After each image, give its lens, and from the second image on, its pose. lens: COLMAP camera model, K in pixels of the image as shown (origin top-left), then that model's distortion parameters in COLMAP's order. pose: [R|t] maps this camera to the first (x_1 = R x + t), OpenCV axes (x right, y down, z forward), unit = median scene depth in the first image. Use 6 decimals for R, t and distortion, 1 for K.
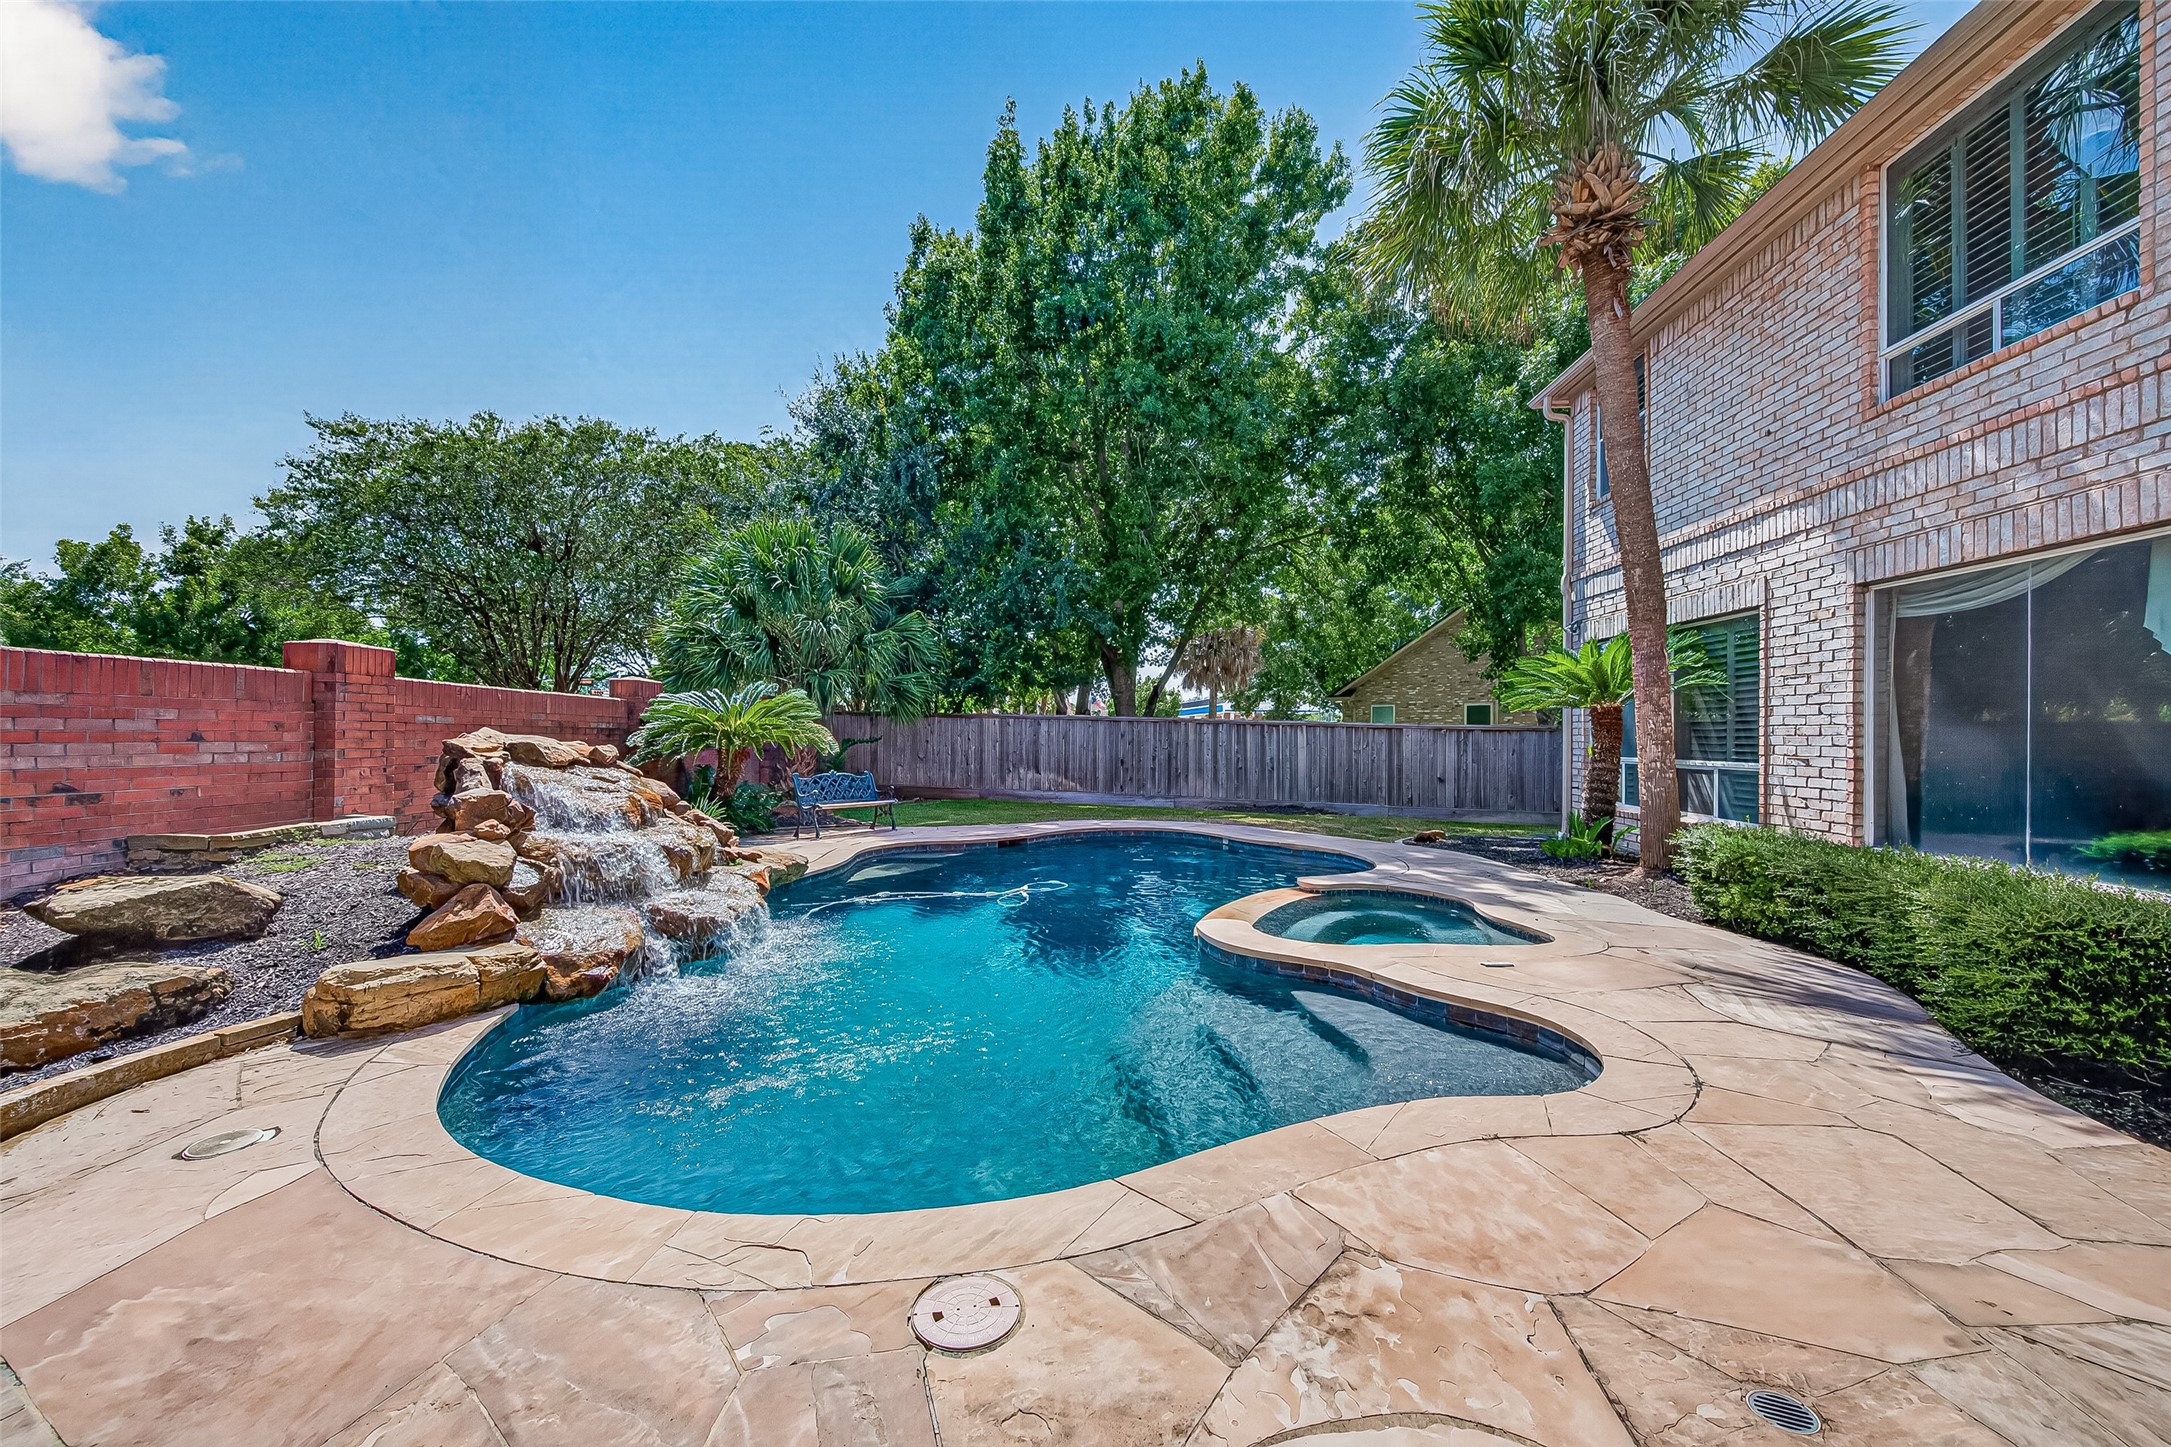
lens RADIAL K [[847.3, 0, 1100.3], [0, 847.3, 728.4], [0, 0, 1]] dist [0.002989, -0.000416]
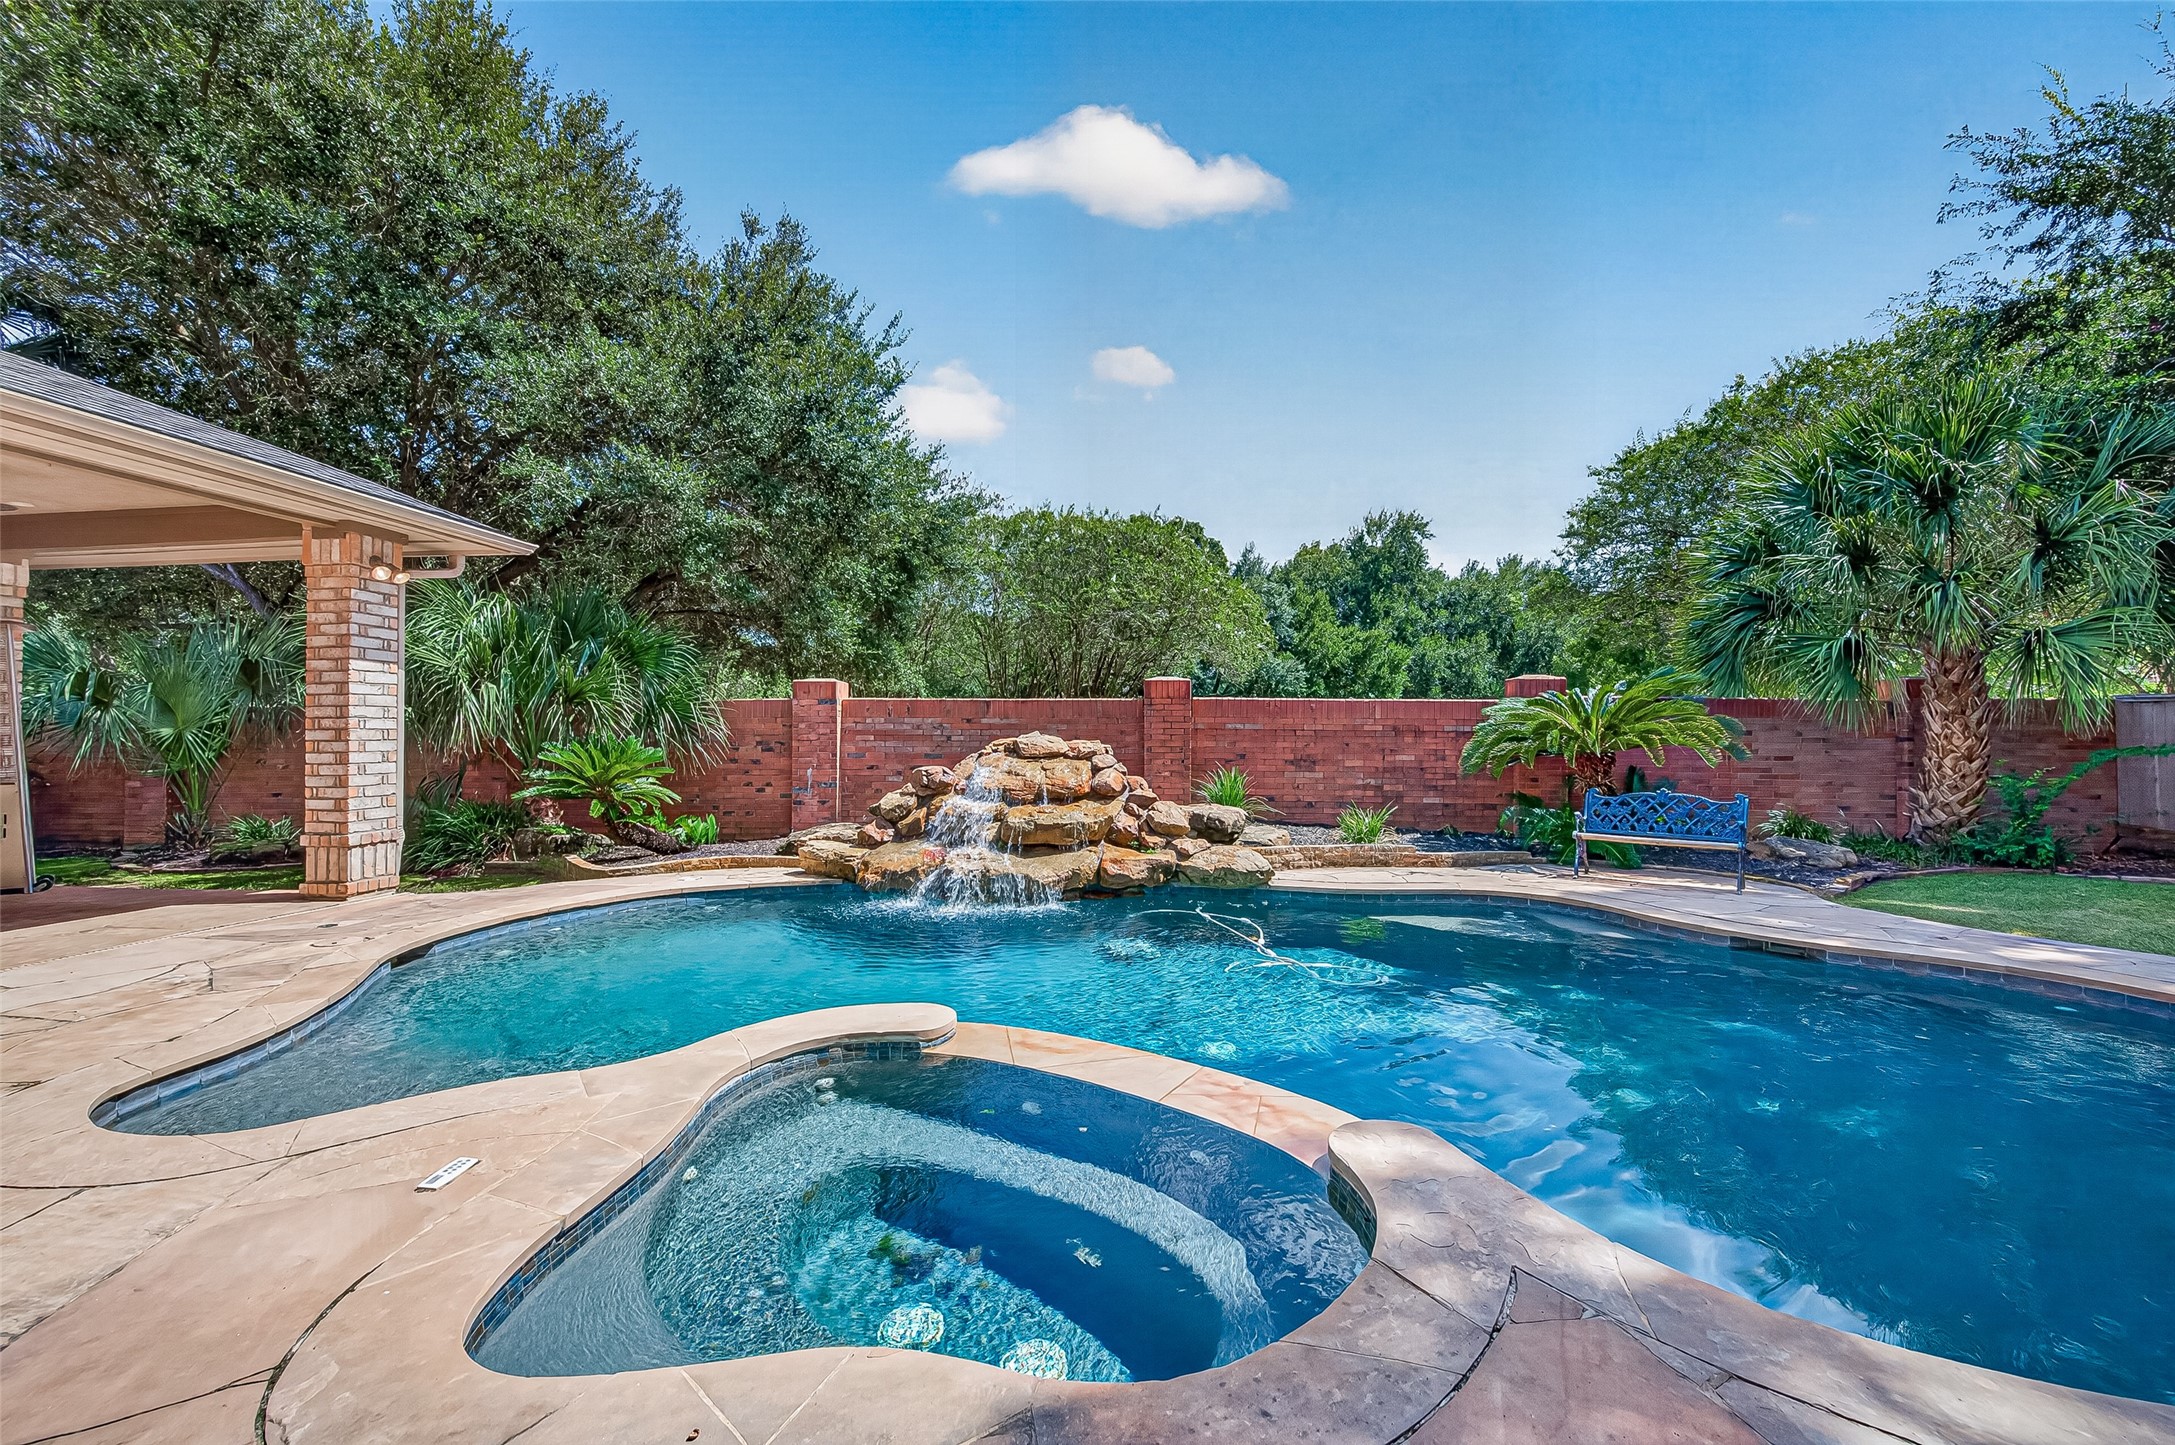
lens RADIAL K [[848.8, 0, 1098.5], [0, 848.8, 733.2], [0, 0, 1]] dist [0.002989, -0.000416]
pose [[-0.058592, -0.012688, -0.998201, 0.502552], [0.004501, 0.999906, -0.012974, 0.014181], [0.998272, -0.005253, -0.058529, 0.742324]]
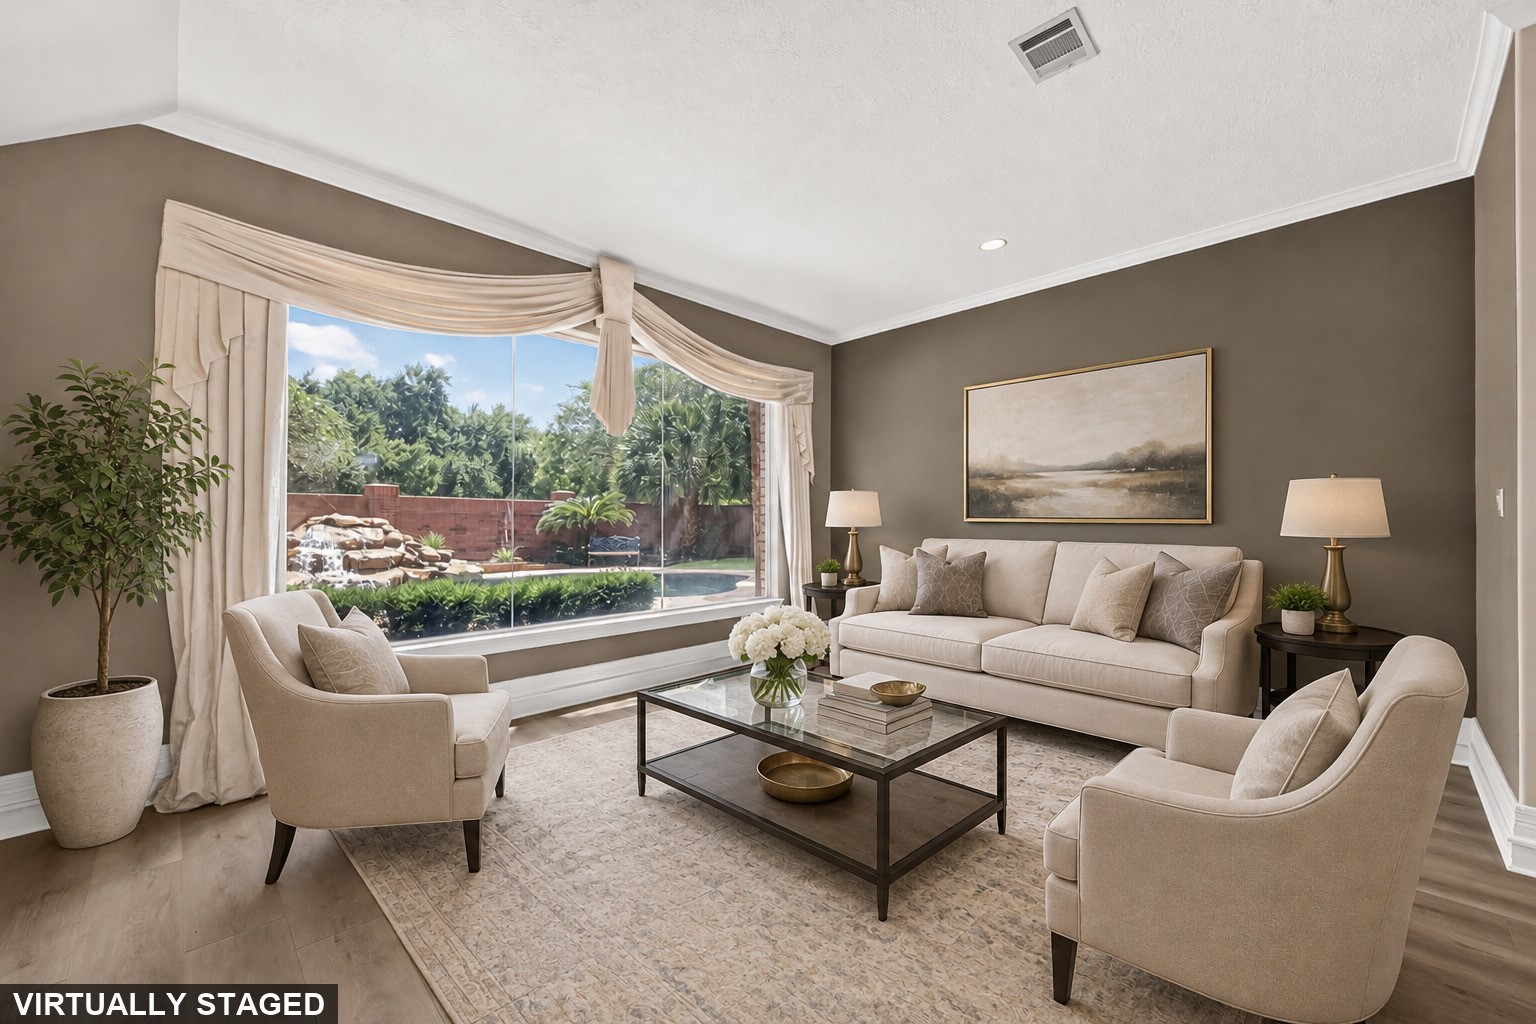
lens RADIAL K [[599.5, 0, 783.4], [0, 599.5, 516.2], [0, 0, 1]] dist [0.002989, -0.000416]
pose [[0.761391, -0.009994, -0.648216, 1.087006], [0.007612, 0.999950, -0.006475, 0.021630], [0.648248, -0.000004, 0.761429, 0.265897]]
